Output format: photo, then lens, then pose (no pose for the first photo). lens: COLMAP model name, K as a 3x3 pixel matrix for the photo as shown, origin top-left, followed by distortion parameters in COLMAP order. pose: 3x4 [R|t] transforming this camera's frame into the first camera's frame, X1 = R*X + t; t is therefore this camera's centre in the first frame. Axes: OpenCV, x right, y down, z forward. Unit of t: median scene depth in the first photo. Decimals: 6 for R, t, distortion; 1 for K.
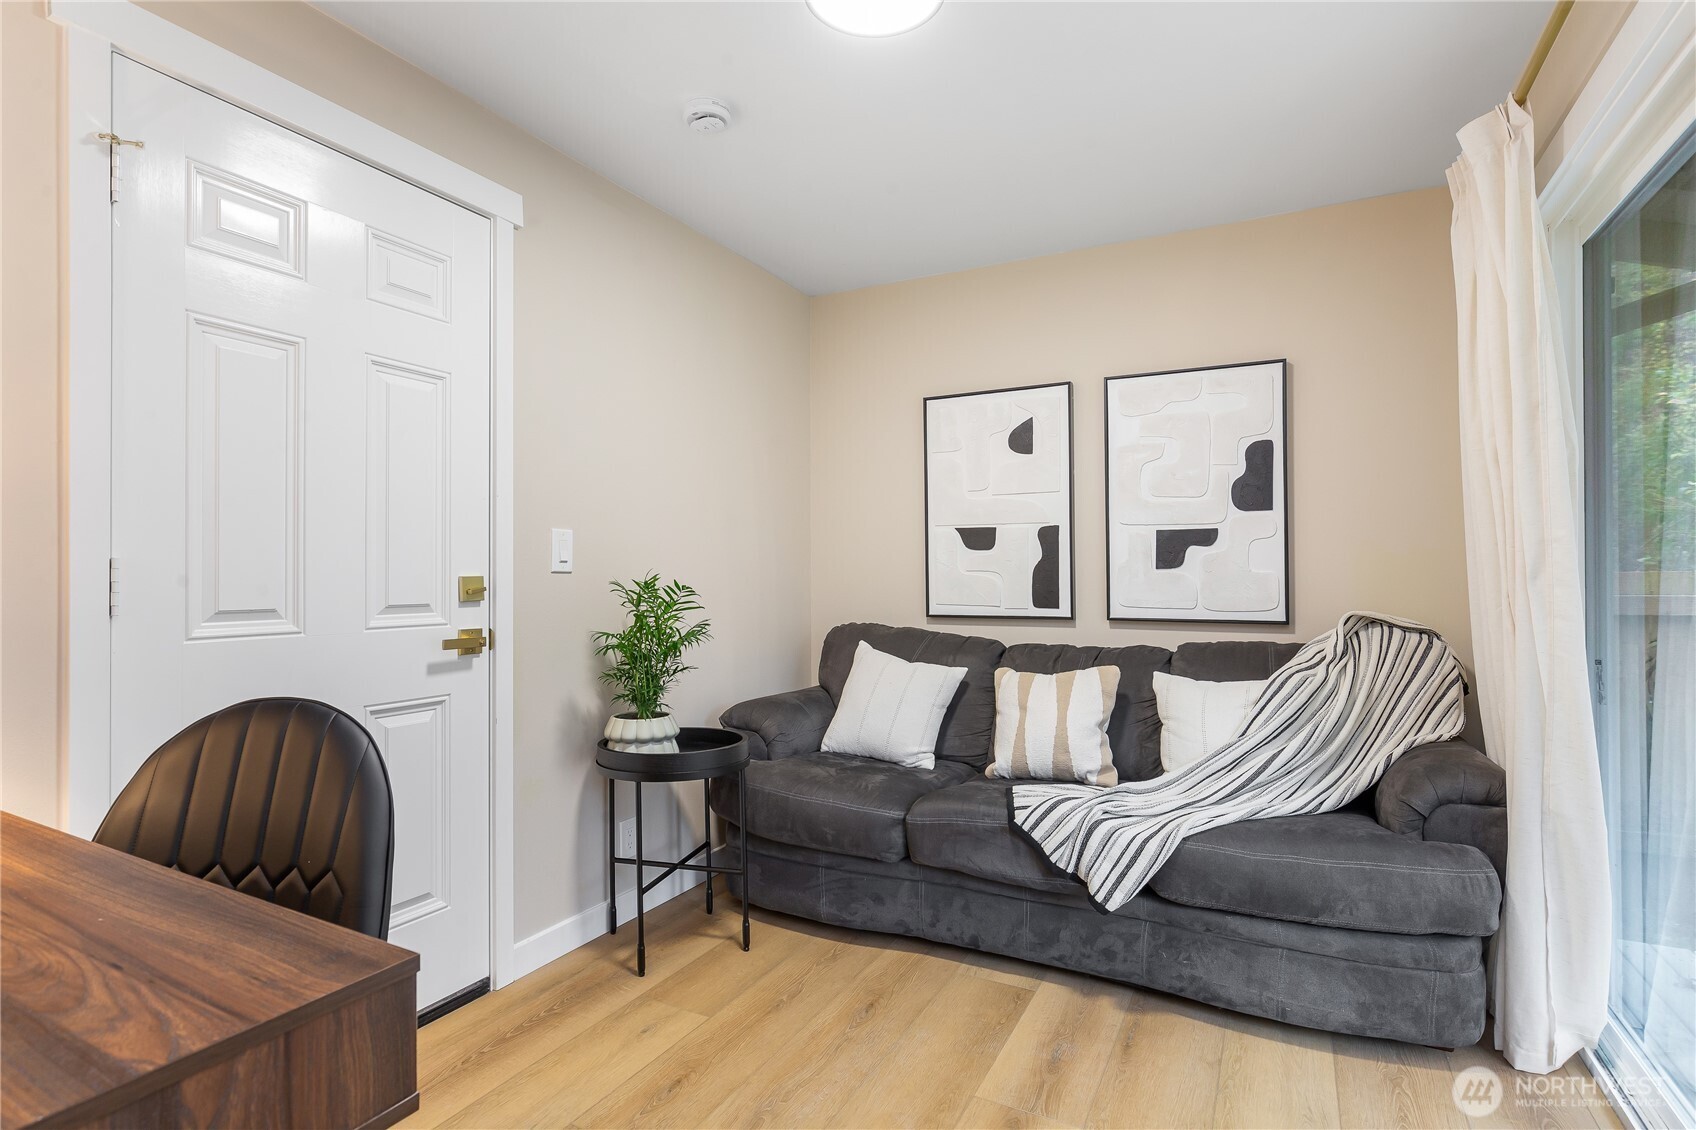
lens RADIAL K [[823.3, 0, 856.4], [0, 823.3, 565.2], [0, 0, 1]] dist [-0.003836, -0.000502]
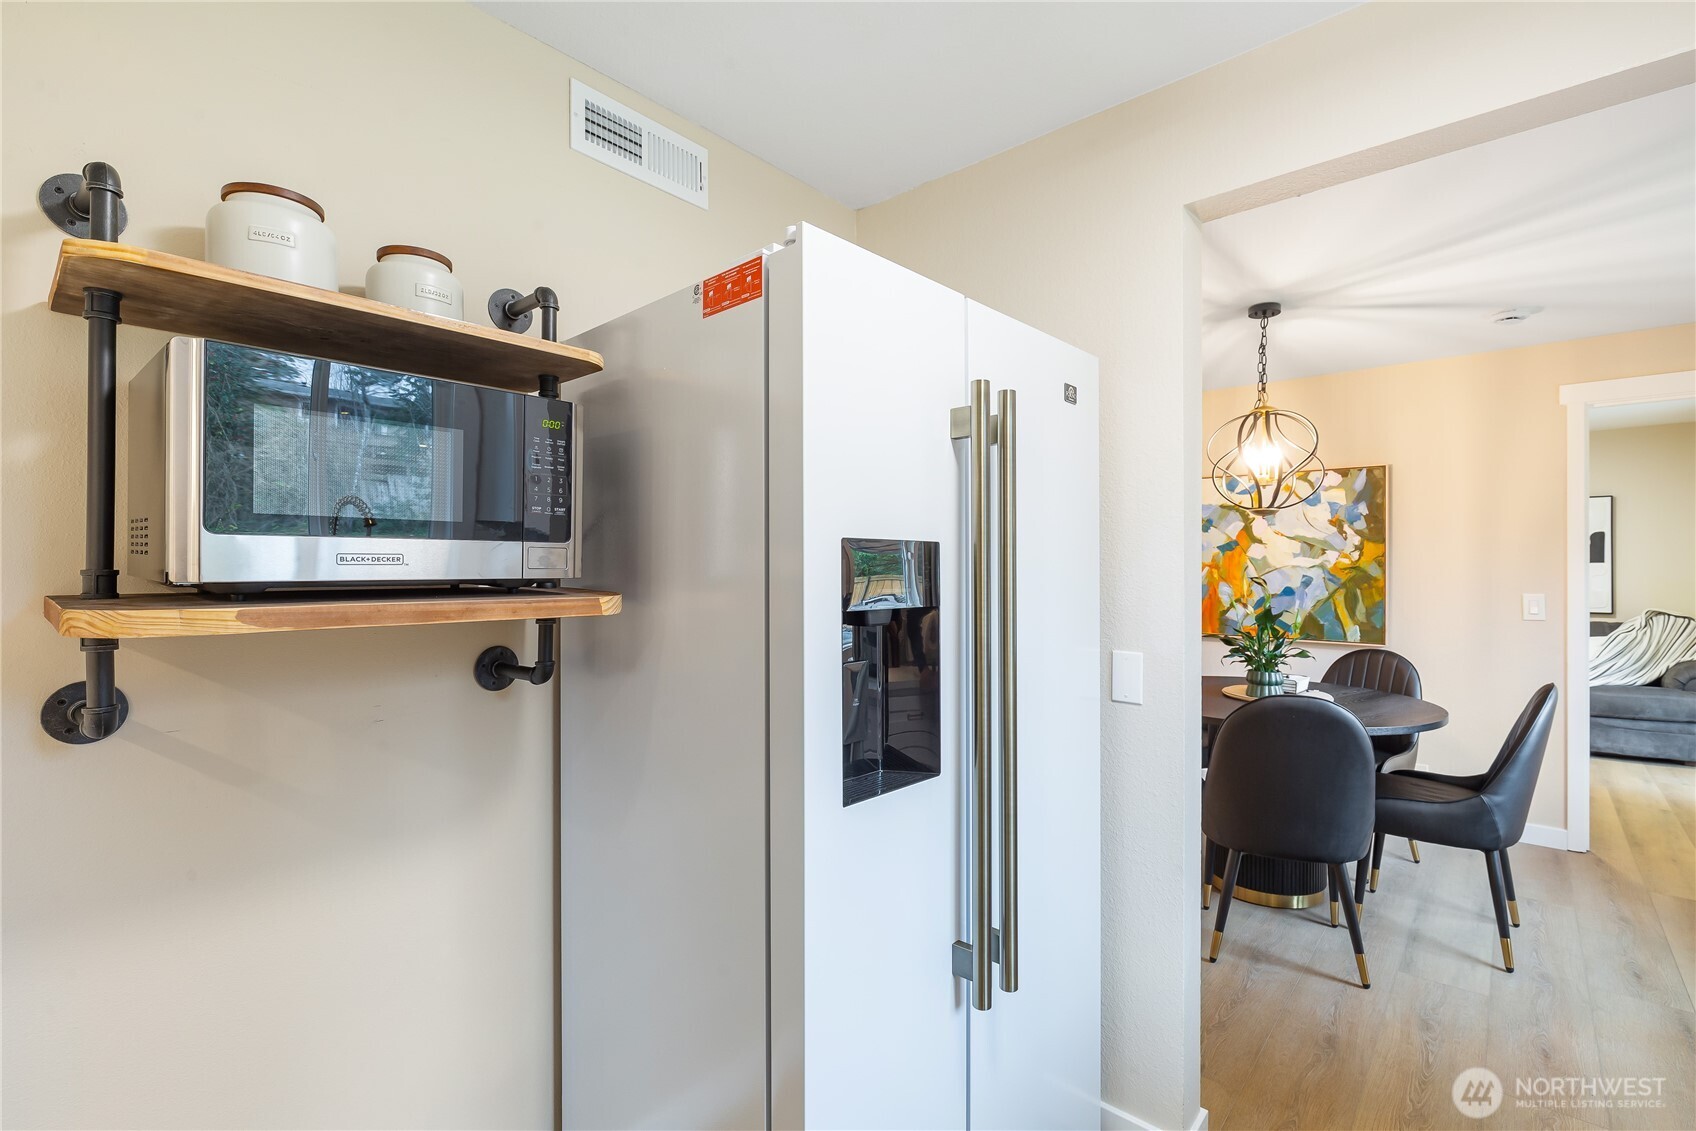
lens RADIAL K [[783.8, 0, 850.6], [0, 783.8, 564.2], [0, 0, 1]] dist [0.006294, -0.000408]
pose [[0.974906, -0.003114, -0.222597, -1.189900], [0.005722, 0.999922, 0.011069, -0.116145], [0.222545, -0.012065, 0.974848, -1.811407]]
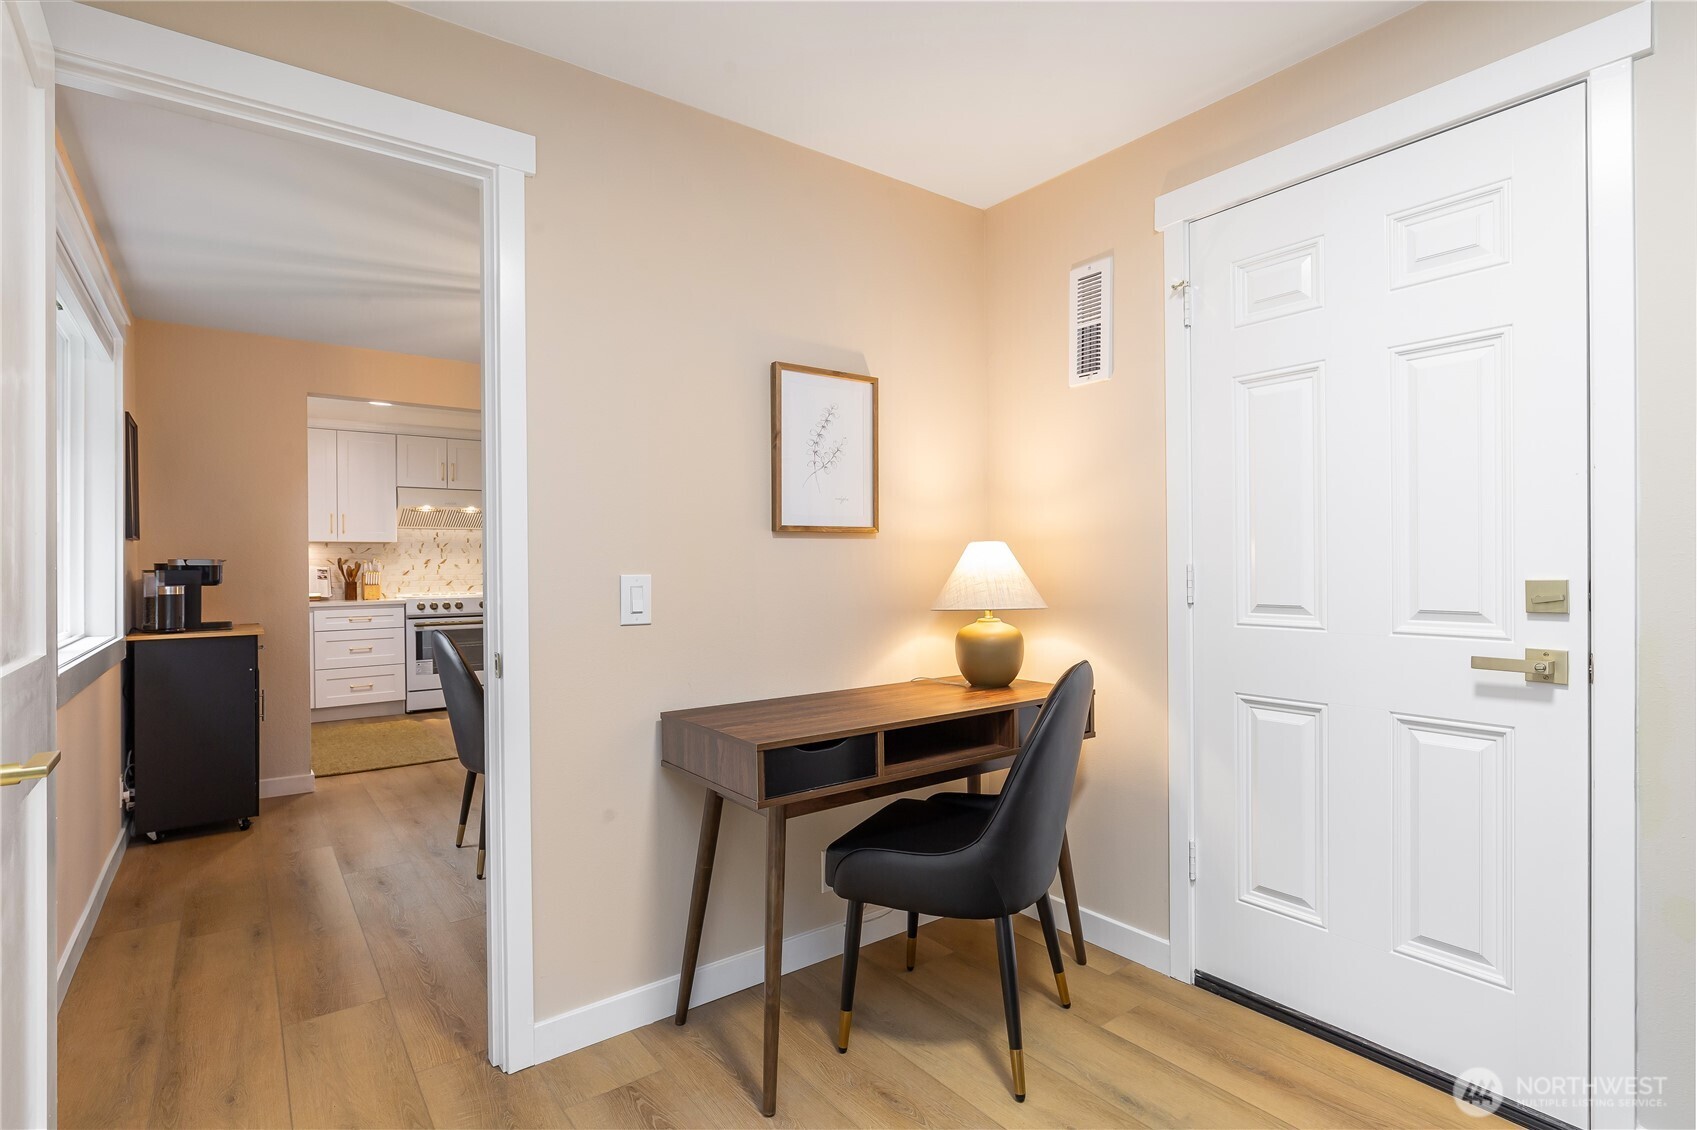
lens RADIAL K [[823.8, 0, 860.4], [0, 823.8, 565.9], [0, 0, 1]] dist [-0.003836, -0.000502]
pose [[-0.424365, 0.011987, -0.905412, 0.585434], [0.021713, 0.999760, 0.003060, -0.019612], [0.905231, -0.018360, -0.424523, 0.901292]]
